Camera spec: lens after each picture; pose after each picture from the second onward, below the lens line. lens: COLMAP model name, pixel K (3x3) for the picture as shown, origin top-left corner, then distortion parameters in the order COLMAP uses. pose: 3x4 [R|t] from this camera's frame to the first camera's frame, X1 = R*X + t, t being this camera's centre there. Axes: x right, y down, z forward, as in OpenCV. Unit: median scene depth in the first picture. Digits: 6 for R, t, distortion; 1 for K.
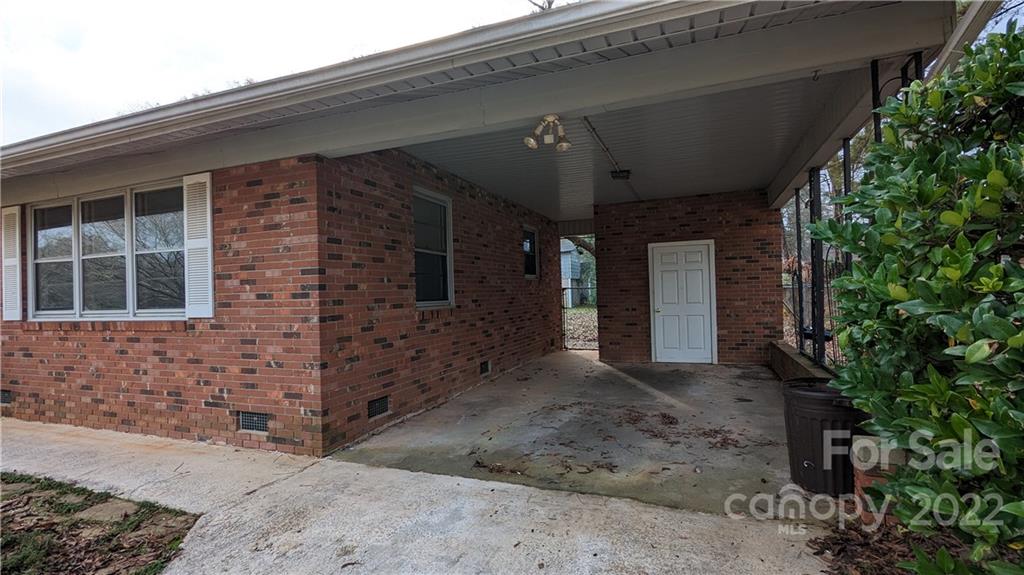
lens RADIAL K [[482.4, 0, 509.3], [0, 482.4, 290.4], [0, 0, 1]] dist [-0.002620, 0.001399]
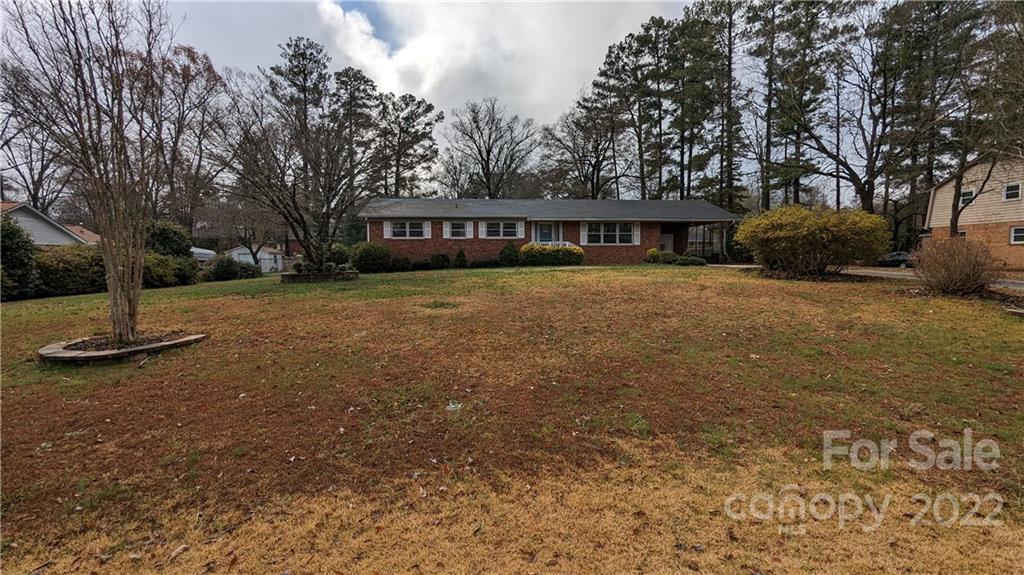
lens RADIAL K [[482.4, 0, 509.3], [0, 482.4, 290.4], [0, 0, 1]] dist [-0.002620, 0.001399]
pose [[0.899856, -0.000614, 0.436186, -4.970597], [-0.023666, 0.998457, 0.050228, 0.378638], [-0.435544, -0.055521, 0.898453, -4.011637]]
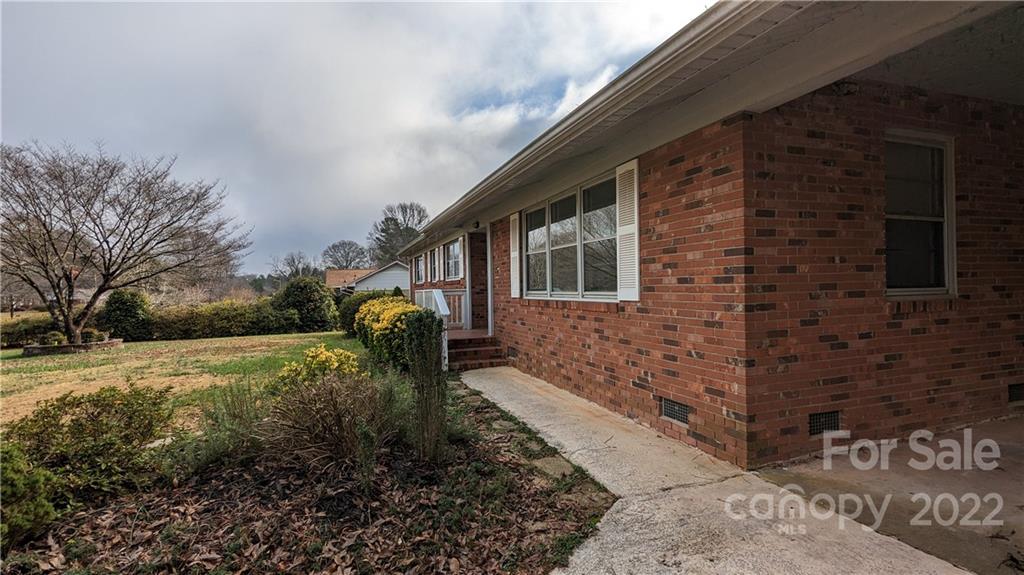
lens RADIAL K [[482.4, 0, 509.3], [0, 482.4, 290.4], [0, 0, 1]] dist [-0.002620, 0.001399]
pose [[0.659741, 0.018915, -0.751255, -0.029562], [0.006556, 0.999500, 0.030923, 0.000217], [0.751465, -0.025326, 0.659287, 0.122728]]
